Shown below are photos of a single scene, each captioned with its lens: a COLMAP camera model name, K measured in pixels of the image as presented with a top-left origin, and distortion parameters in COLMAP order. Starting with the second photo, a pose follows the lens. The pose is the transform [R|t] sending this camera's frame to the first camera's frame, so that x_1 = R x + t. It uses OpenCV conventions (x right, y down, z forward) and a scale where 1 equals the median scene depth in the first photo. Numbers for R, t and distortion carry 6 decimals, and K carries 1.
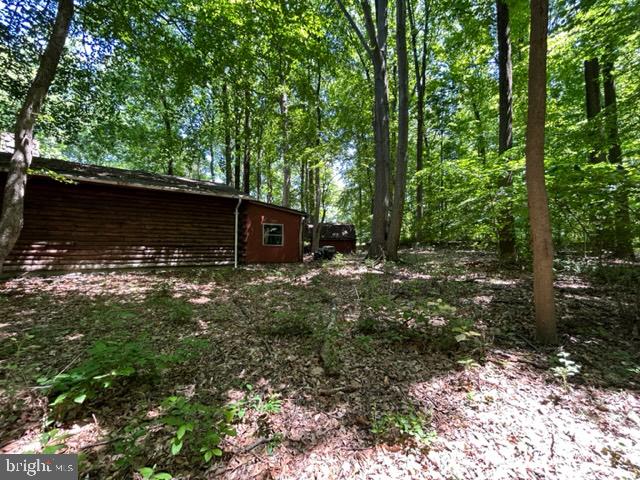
lens RADIAL K [[258.5, 0, 320.6], [0, 258.5, 238.7], [0, 0, 1]] dist [-0.000642, 0.000279]
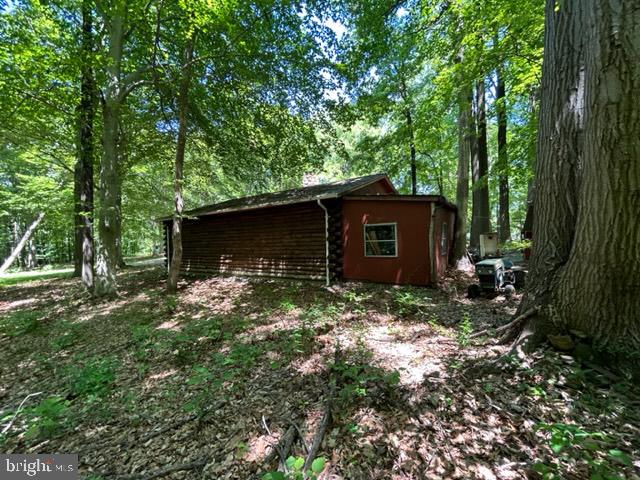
lens RADIAL K [[258.5, 0, 320.6], [0, 258.5, 238.7], [0, 0, 1]] dist [-0.000642, 0.000279]
pose [[0.341678, -0.038200, -0.939041, 0.466283], [0.056310, 0.998211, -0.020118, -0.018406], [0.938129, -0.046004, 0.343217, 0.766245]]
